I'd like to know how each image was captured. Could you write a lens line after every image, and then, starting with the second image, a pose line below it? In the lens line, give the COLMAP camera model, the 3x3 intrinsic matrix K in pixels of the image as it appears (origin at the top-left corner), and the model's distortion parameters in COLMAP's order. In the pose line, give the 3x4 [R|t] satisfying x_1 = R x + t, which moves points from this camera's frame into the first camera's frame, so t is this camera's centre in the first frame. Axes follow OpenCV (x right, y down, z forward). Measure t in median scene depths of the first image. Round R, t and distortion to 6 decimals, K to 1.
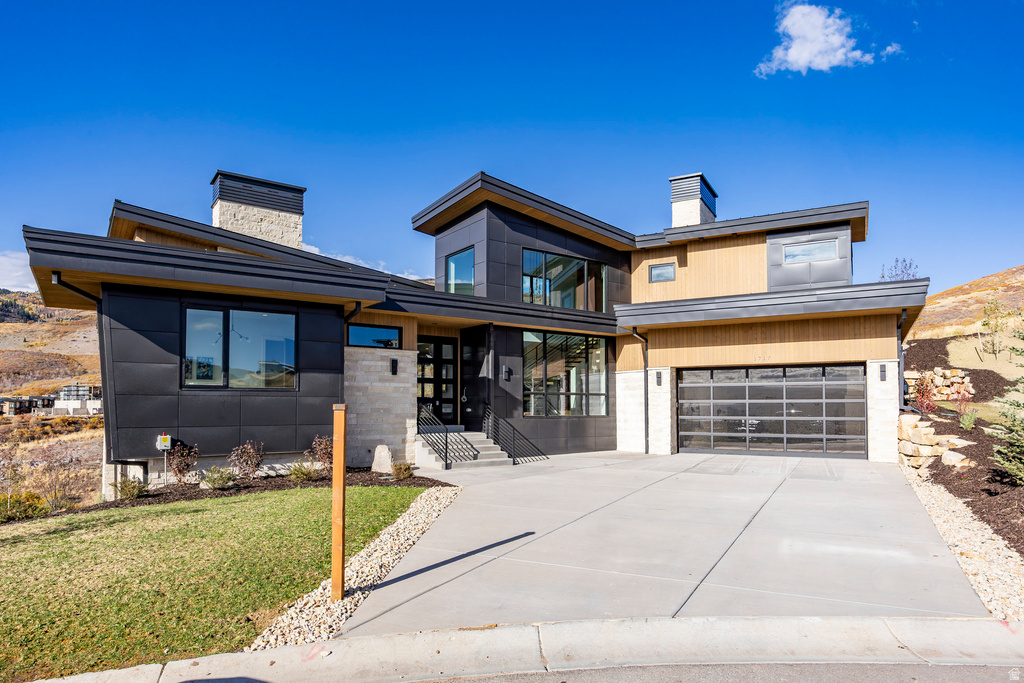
lens RADIAL K [[617.7, 0, 524.4], [0, 617.7, 389.1], [0, 0, 1]] dist [-0.016197, 0.001780]
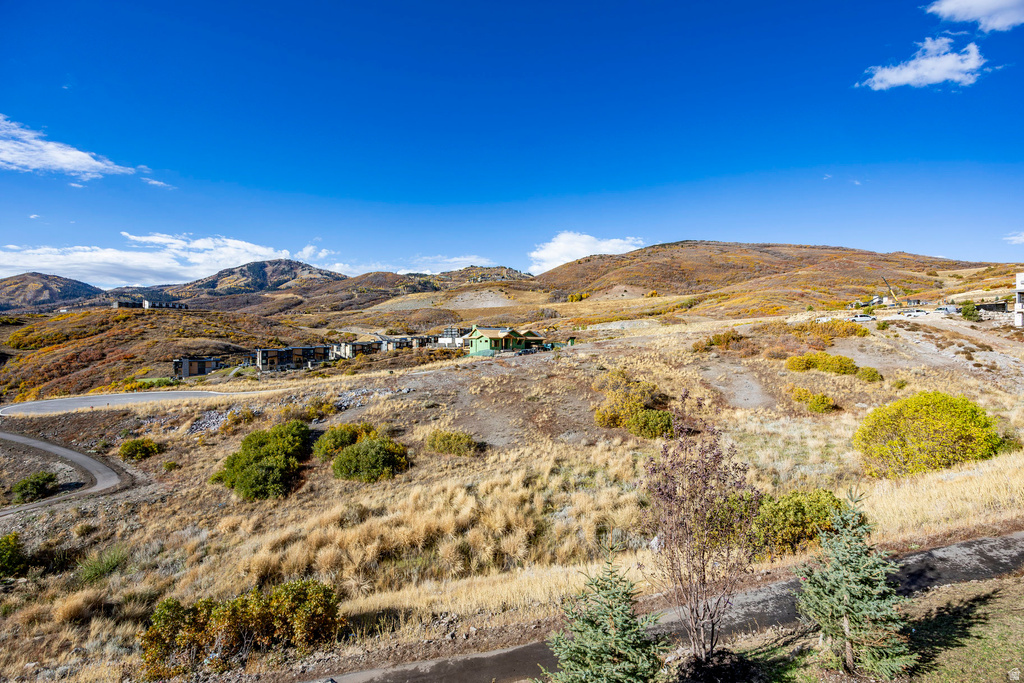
lens RADIAL K [[456.5, 0, 516.6], [0, 456.5, 329.5], [0, 0, 1]] dist [-0.004354, -0.001264]
pose [[0.873826, -0.017010, -0.485942, -0.715952], [0.019154, 0.999816, -0.000555, 0.028678], [0.485862, -0.008823, 0.873991, 1.689158]]
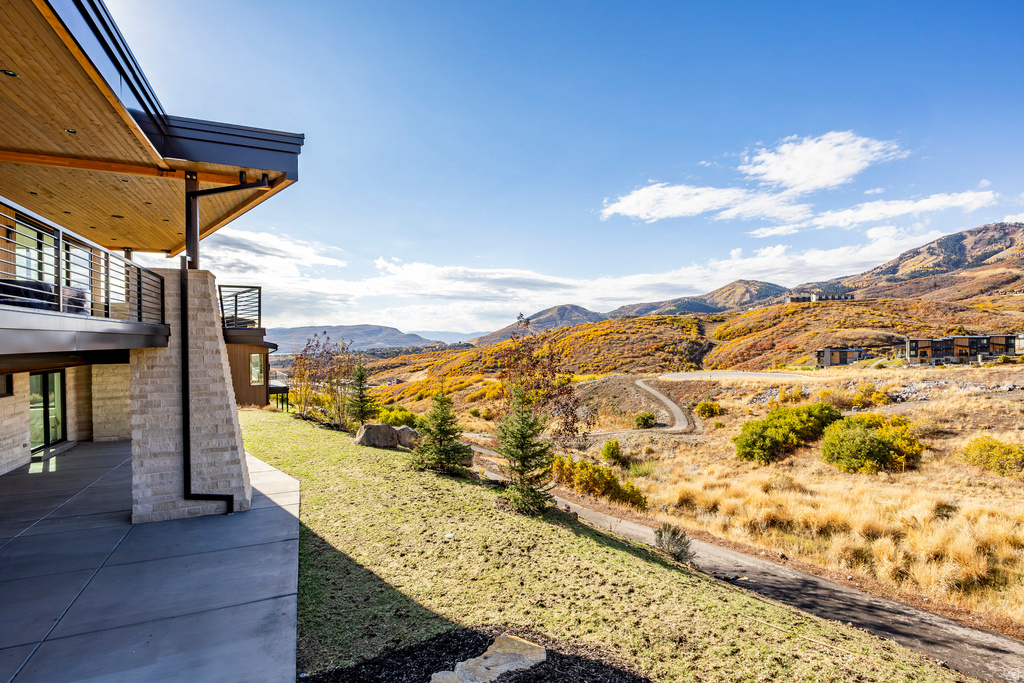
lens RADIAL K [[480.1, 0, 509.3], [0, 480.1, 342.3], [0, 0, 1]] dist [-0.013460, 0.000075]
pose [[-0.200326, 0.007402, -0.979701, -0.059645], [0.041991, 0.999117, -0.001037, 0.146381], [0.978829, -0.041346, -0.200460, 2.333825]]
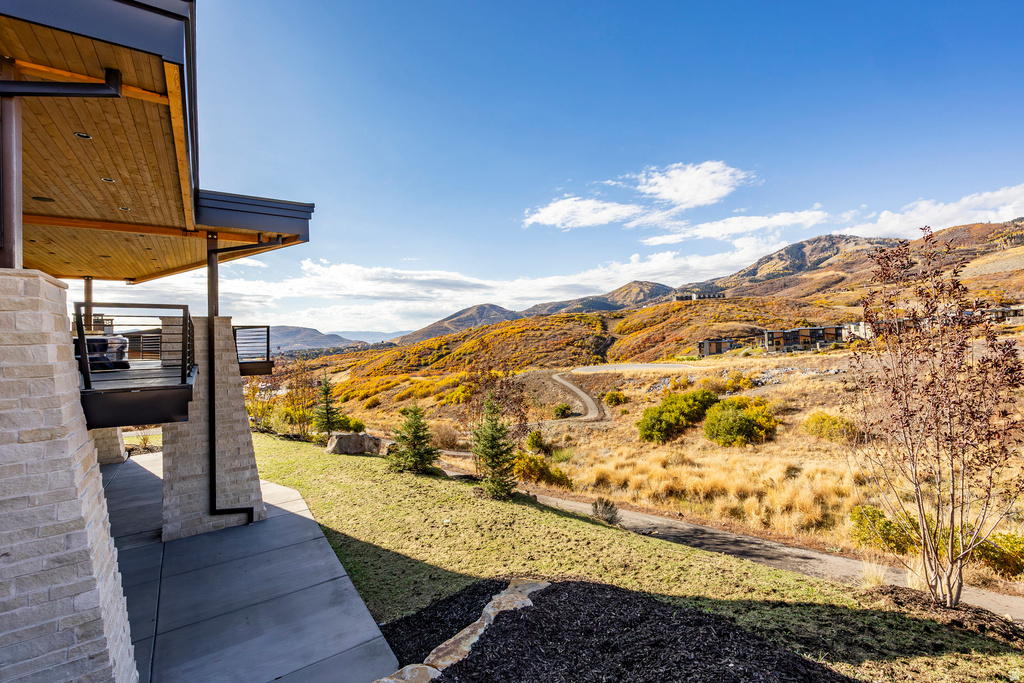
lens RADIAL K [[449.3, 0, 520.2], [0, 449.3, 319.2], [0, 0, 1]] dist [0.001327, 0.002308]
pose [[-0.006022, -0.034992, -0.999369, 0.091362], [0.065033, 0.997258, -0.035310, 0.096576], [0.997865, -0.065205, -0.003730, 2.283412]]
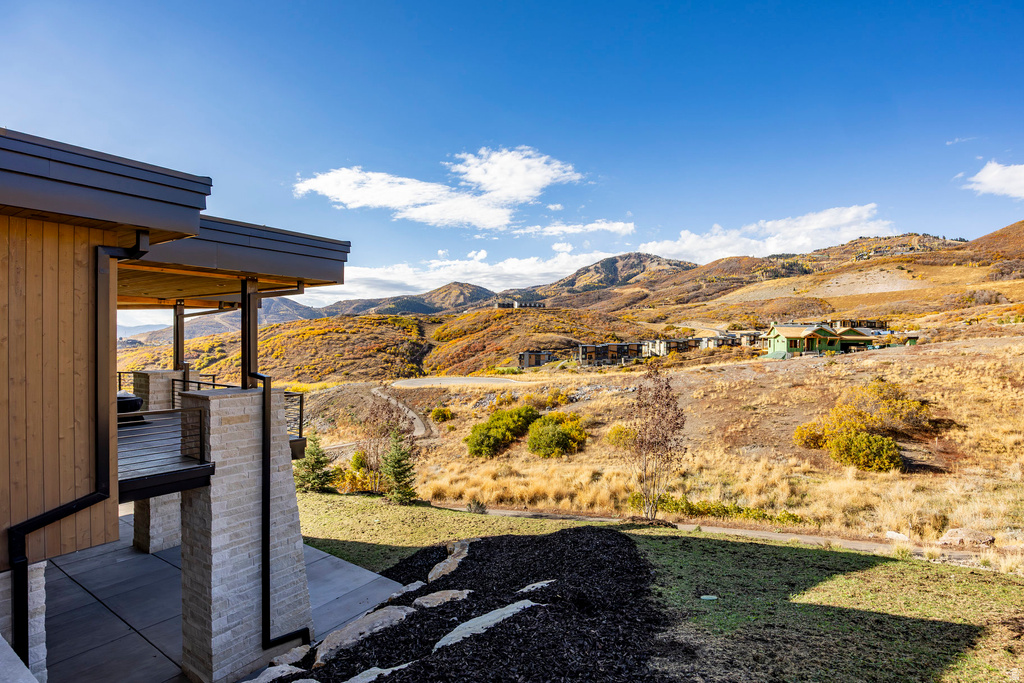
lens RADIAL K [[505.9, 0, 512.9], [0, 505.9, 337.5], [0, 0, 1]] dist [-0.017004, 0.000500]
pose [[0.354131, 0.001959, -0.935194, 0.454543], [0.023399, 0.999666, 0.010955, -0.008267], [0.934903, -0.025763, 0.353967, 2.071995]]
